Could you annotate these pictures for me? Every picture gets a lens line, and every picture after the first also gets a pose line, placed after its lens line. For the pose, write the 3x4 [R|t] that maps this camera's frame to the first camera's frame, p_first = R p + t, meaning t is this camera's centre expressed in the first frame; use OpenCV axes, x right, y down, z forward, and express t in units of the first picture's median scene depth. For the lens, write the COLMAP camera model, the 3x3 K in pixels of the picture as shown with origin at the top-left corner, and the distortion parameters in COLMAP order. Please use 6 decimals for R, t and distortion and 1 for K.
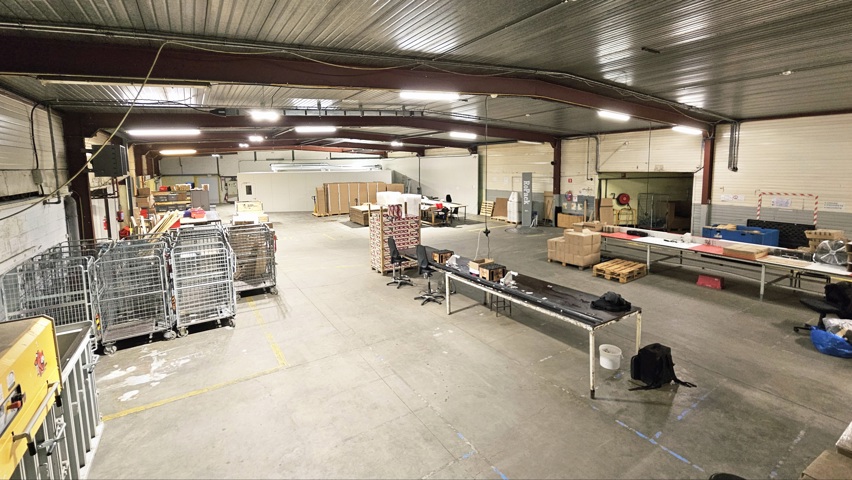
lens RADIAL K [[360.2, 0, 434.2], [0, 360.2, 239.5], [0, 0, 1]] dist [-0.000364, 0.000027]
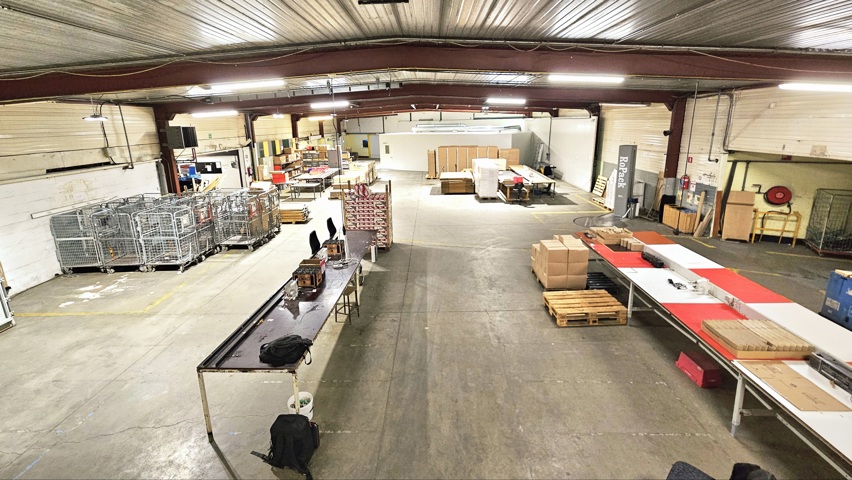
lens RADIAL K [[360.2, 0, 433.5], [0, 360.2, 236.7], [0, 0, 1]] dist [-0.000364, 0.000027]
pose [[0.840159, 0.164420, -0.516817, 0.358751], [-0.103548, 0.984038, 0.144731, -0.070466], [0.532364, -0.068082, 0.843773, 0.156551]]
